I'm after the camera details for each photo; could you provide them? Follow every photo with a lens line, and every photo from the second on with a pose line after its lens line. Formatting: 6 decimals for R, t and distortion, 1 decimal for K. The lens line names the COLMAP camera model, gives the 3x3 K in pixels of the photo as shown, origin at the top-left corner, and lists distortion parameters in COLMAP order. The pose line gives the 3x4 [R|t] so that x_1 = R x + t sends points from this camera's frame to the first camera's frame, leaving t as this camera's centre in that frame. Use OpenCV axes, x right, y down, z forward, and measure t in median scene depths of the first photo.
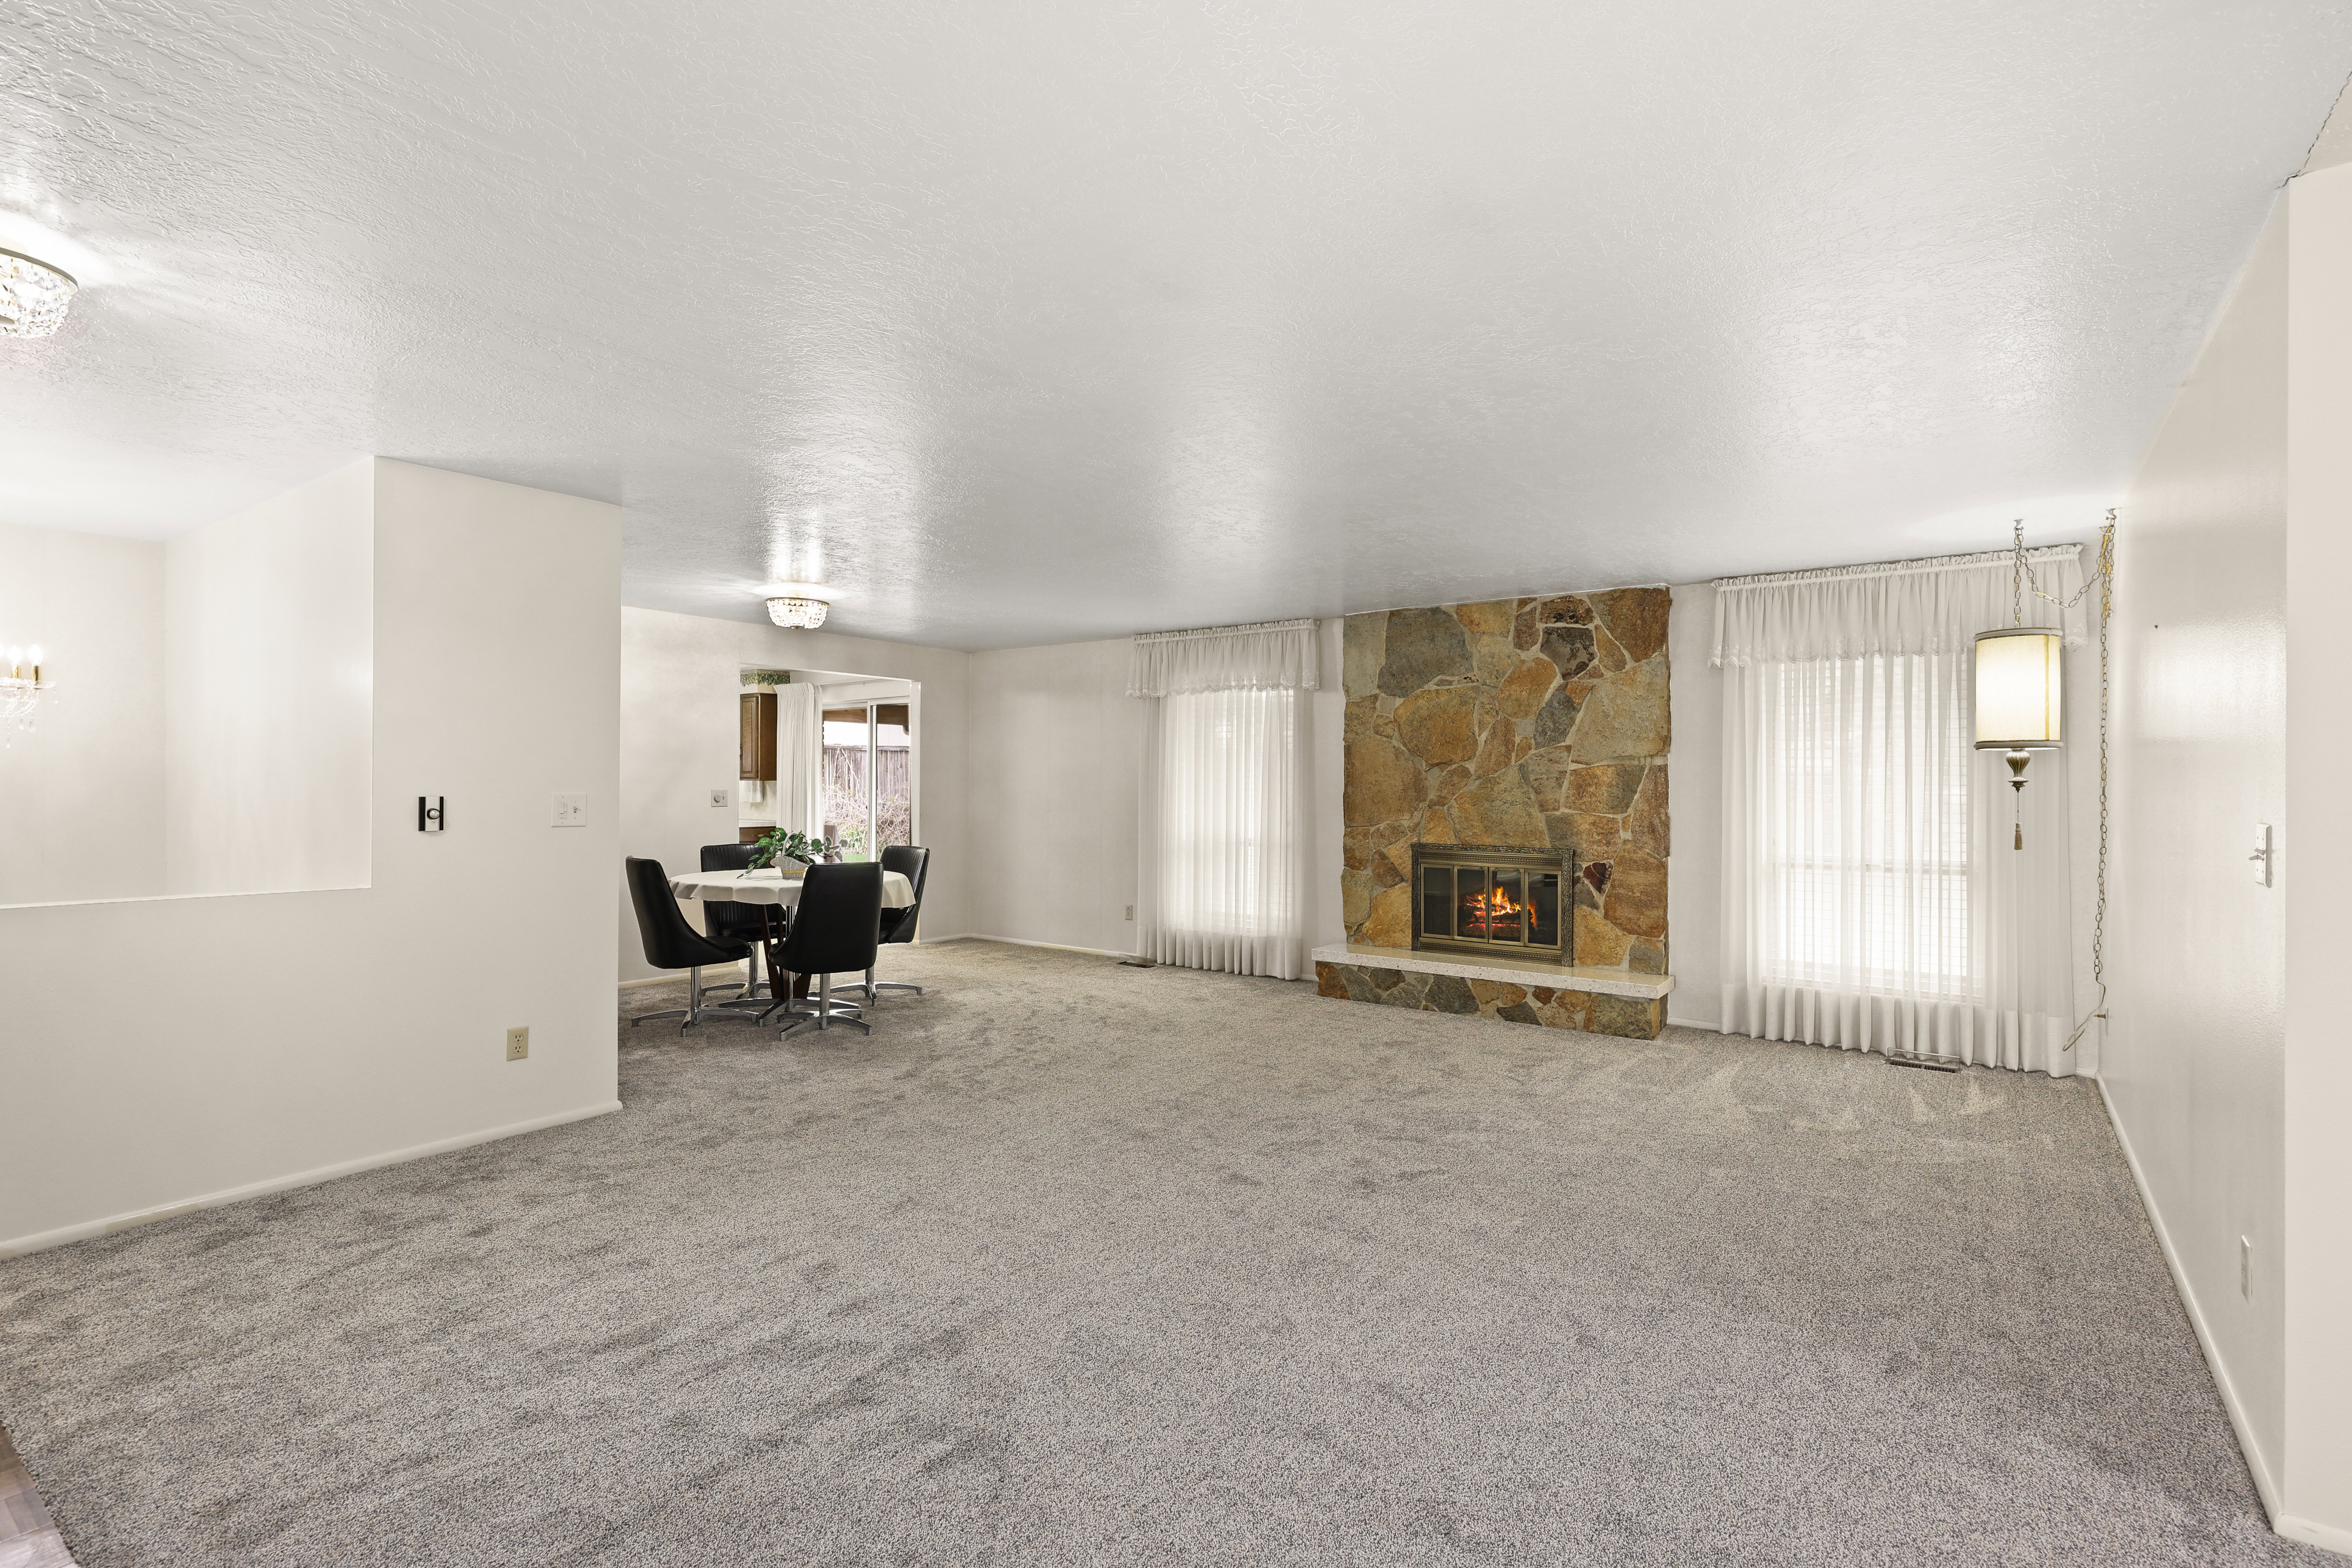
lens RADIAL K [[1104.9, 0, 1157.4], [0, 1104.9, 777.1], [0, 0, 1]] dist [0.000302, -0.000479]
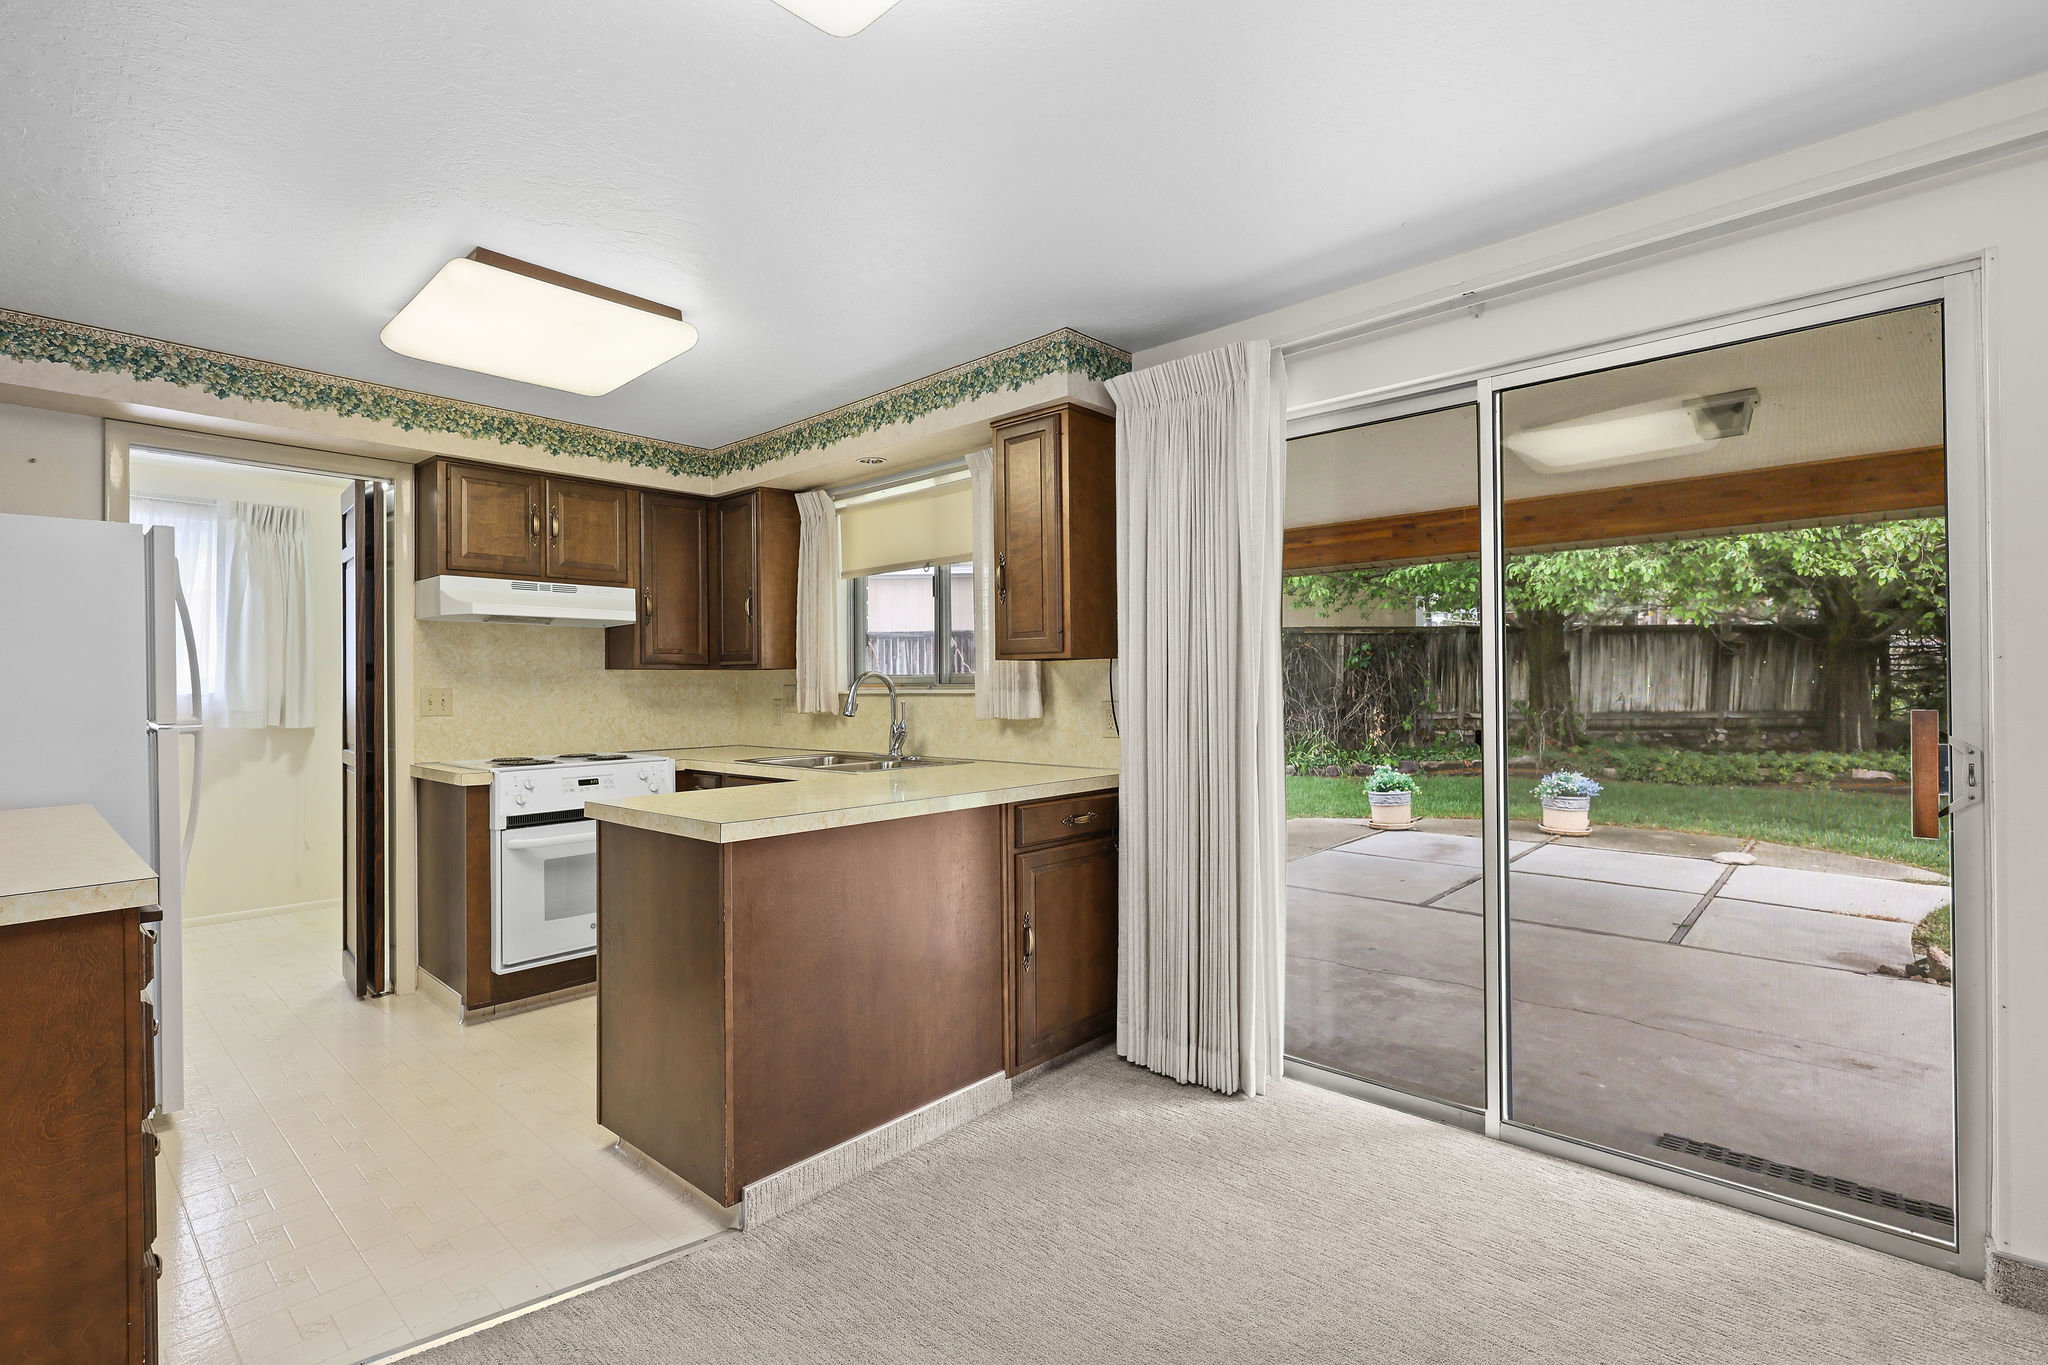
lens RADIAL K [[932.8, 0, 1021.2], [0, 932.8, 681.0], [0, 0, 1]] dist [0.002471, -0.000389]
pose [[0.995517, -0.012971, -0.093687, -0.698953], [0.013255, 0.999909, 0.002418, 0.019401], [0.093648, -0.003649, 0.995599, 1.425542]]
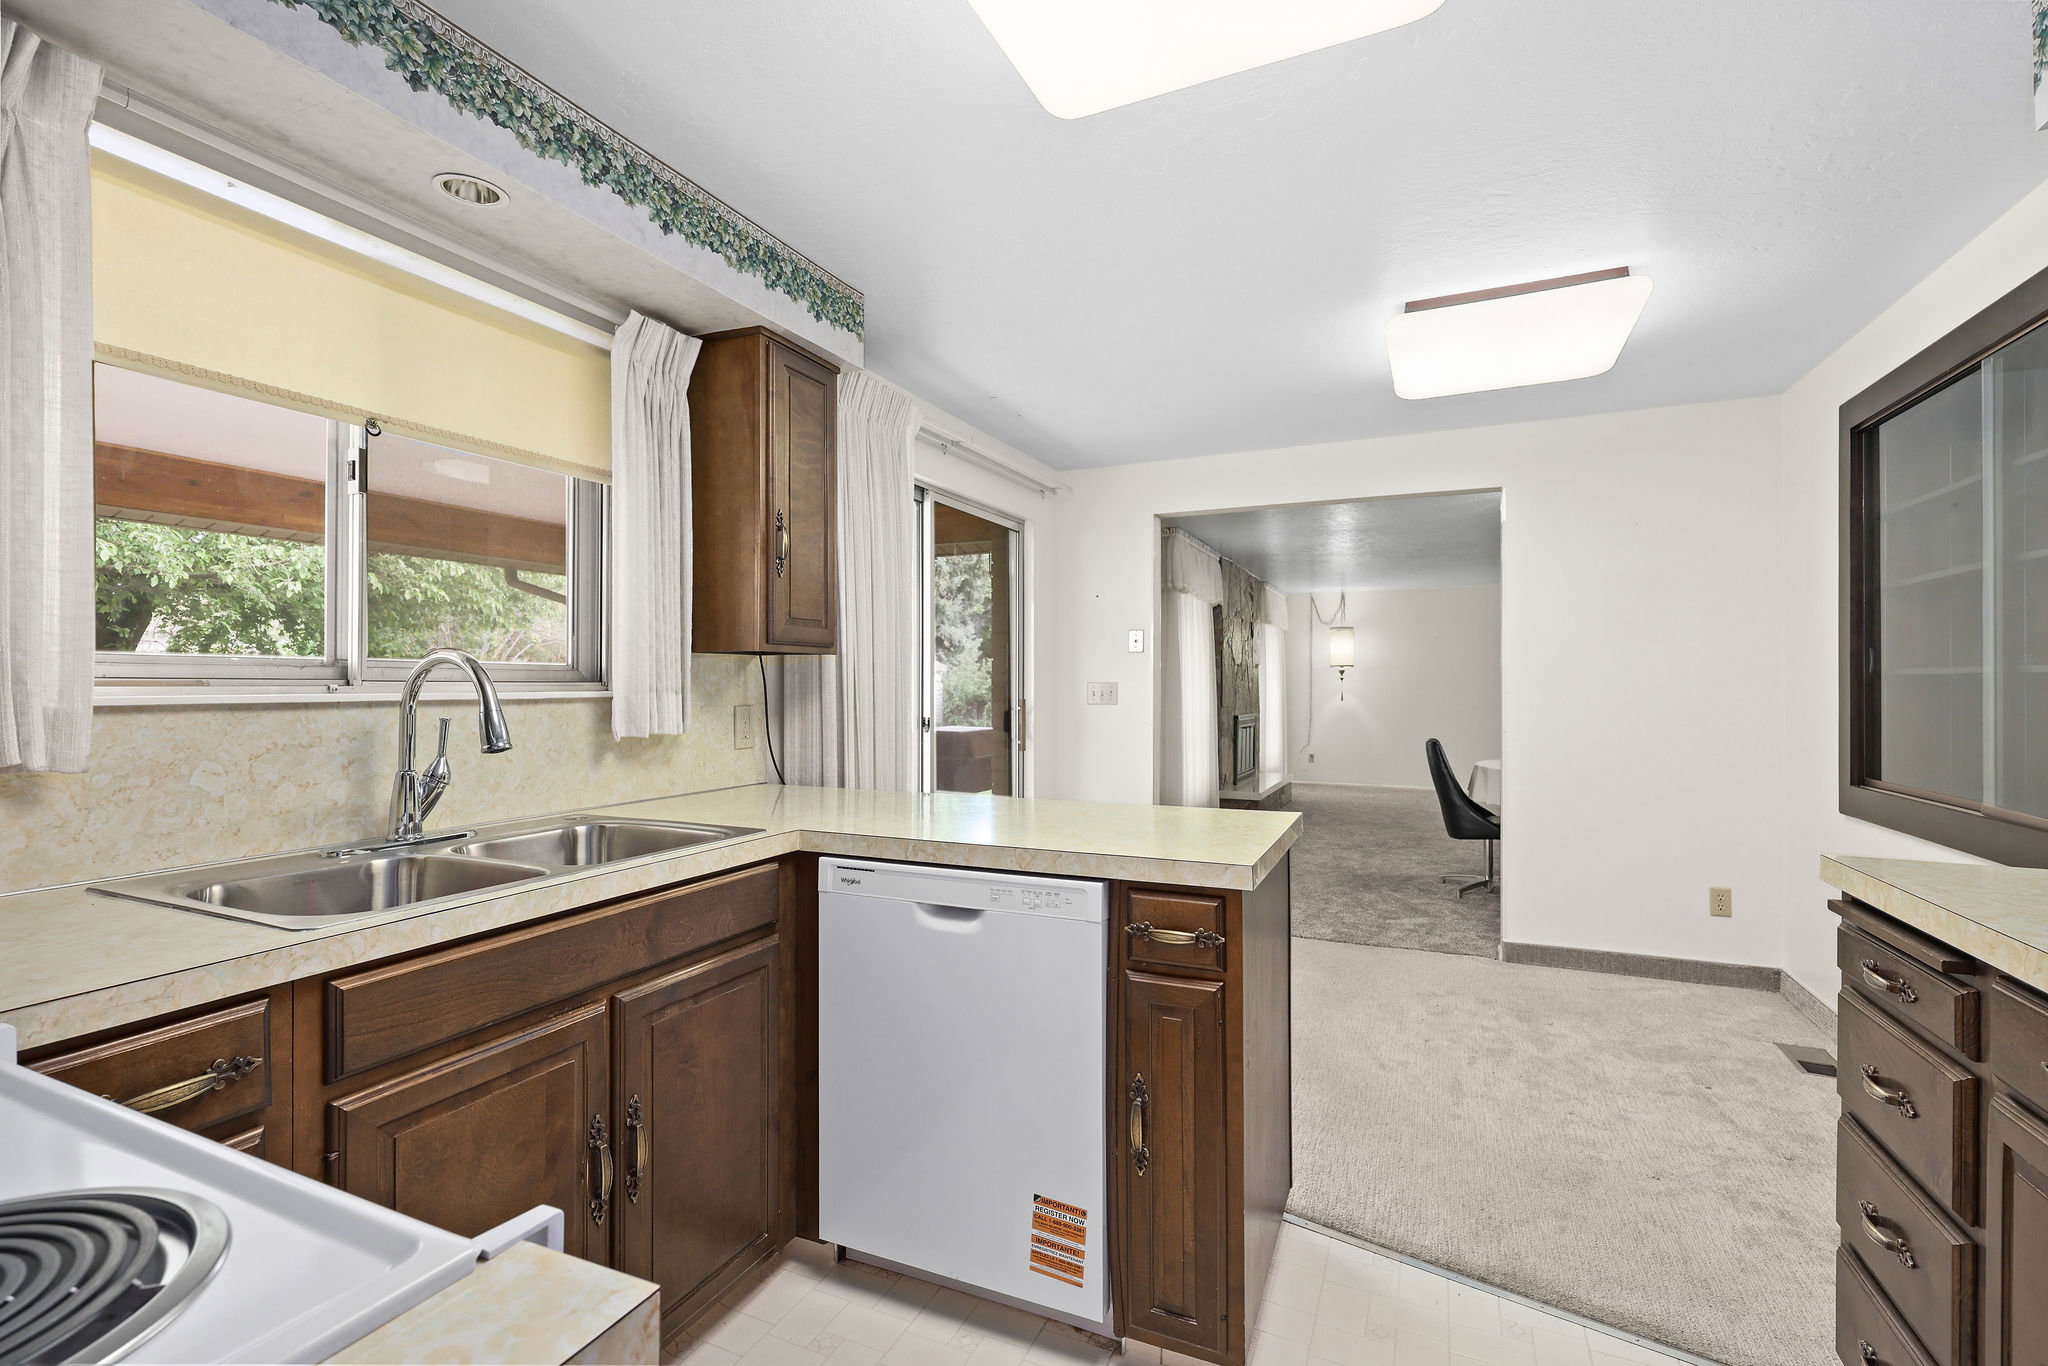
lens RADIAL K [[932.8, 0, 1025.2], [0, 932.8, 681.7], [0, 0, 1]] dist [0.002471, -0.000389]
pose [[-0.221353, -0.003221, 0.975188, -1.251100], [-0.013472, 0.999909, 0.000245, 0.019673], [-0.975101, -0.013083, -0.221377, 2.021949]]
